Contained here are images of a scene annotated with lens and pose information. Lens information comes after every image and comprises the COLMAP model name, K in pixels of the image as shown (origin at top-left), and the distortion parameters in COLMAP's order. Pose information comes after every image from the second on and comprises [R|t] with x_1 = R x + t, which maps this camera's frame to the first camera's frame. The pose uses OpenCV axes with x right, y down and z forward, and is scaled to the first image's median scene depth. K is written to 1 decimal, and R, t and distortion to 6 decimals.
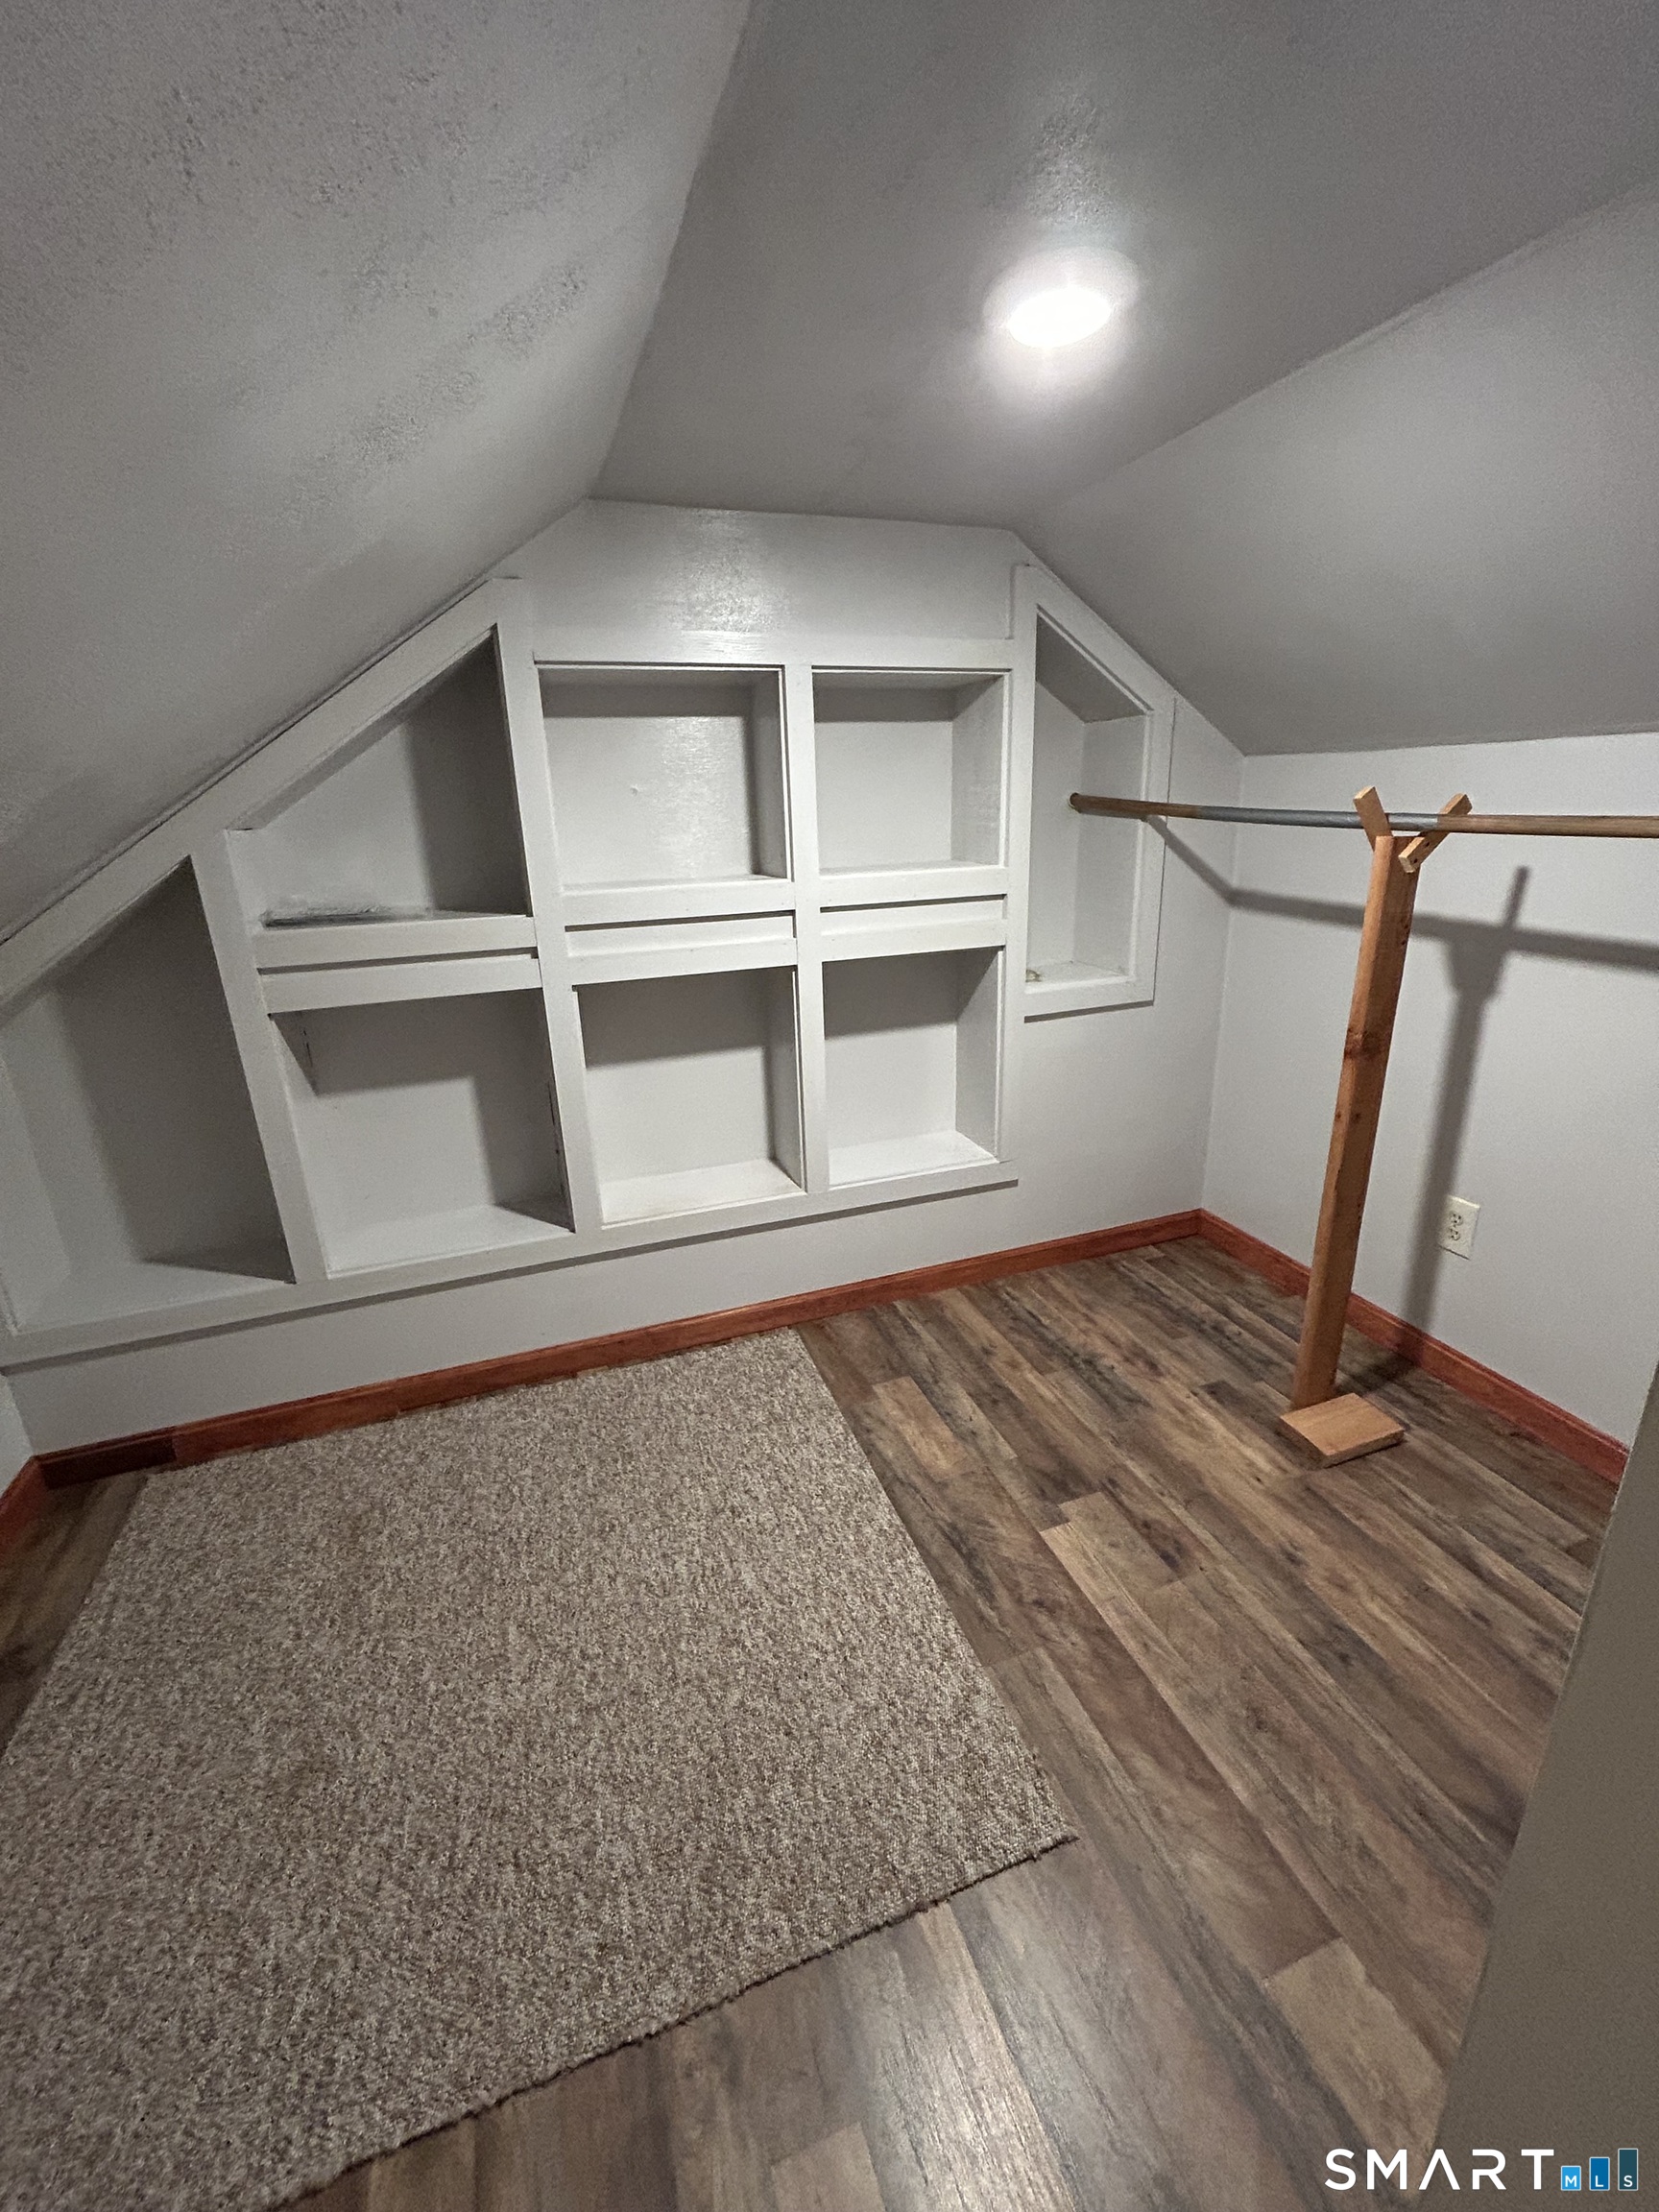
lens RADIAL K [[902.8, 0, 832.2], [0, 902.8, 1098.5], [0, 0, 1]] dist [-0.001958, -0.000018]
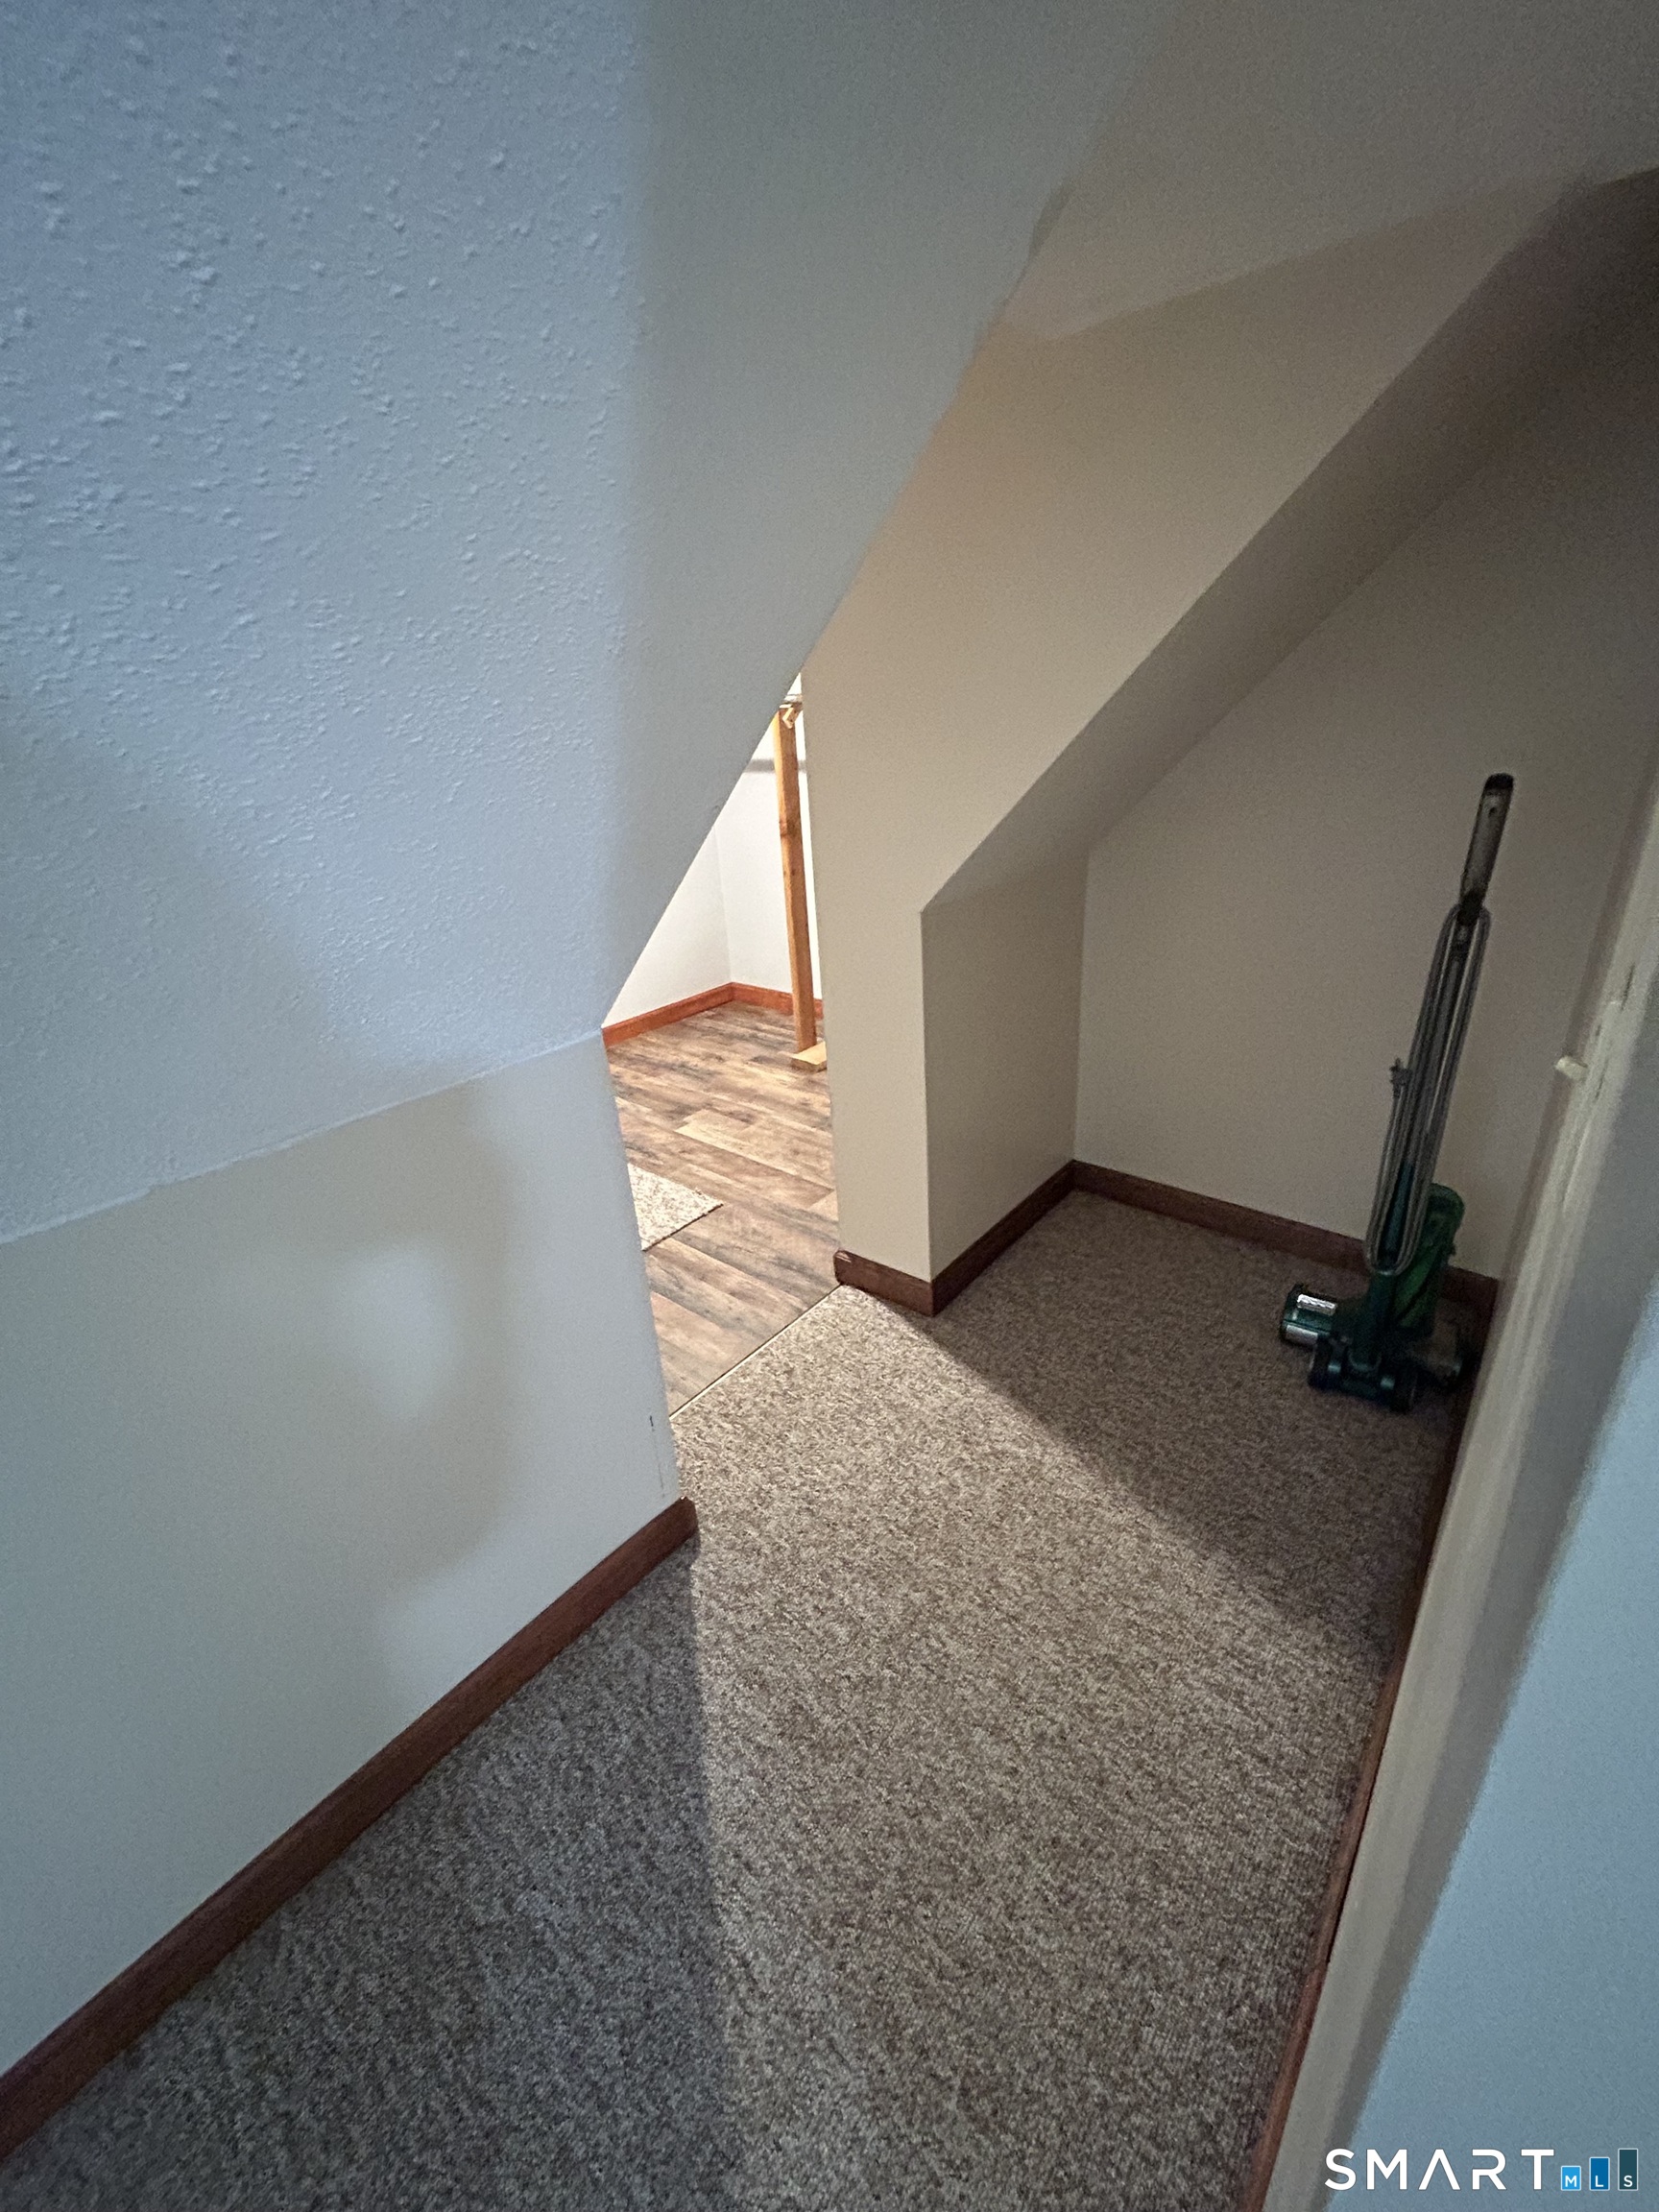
lens RADIAL K [[902.8, 0, 827.4], [0, 902.8, 1106.1], [0, 0, 1]] dist [-0.001958, -0.000018]
pose [[0.865917, -0.220662, 0.448883, -0.230438], [0.188685, 0.975231, 0.115422, 0.242201], [-0.463234, -0.015248, 0.886105, -0.539937]]
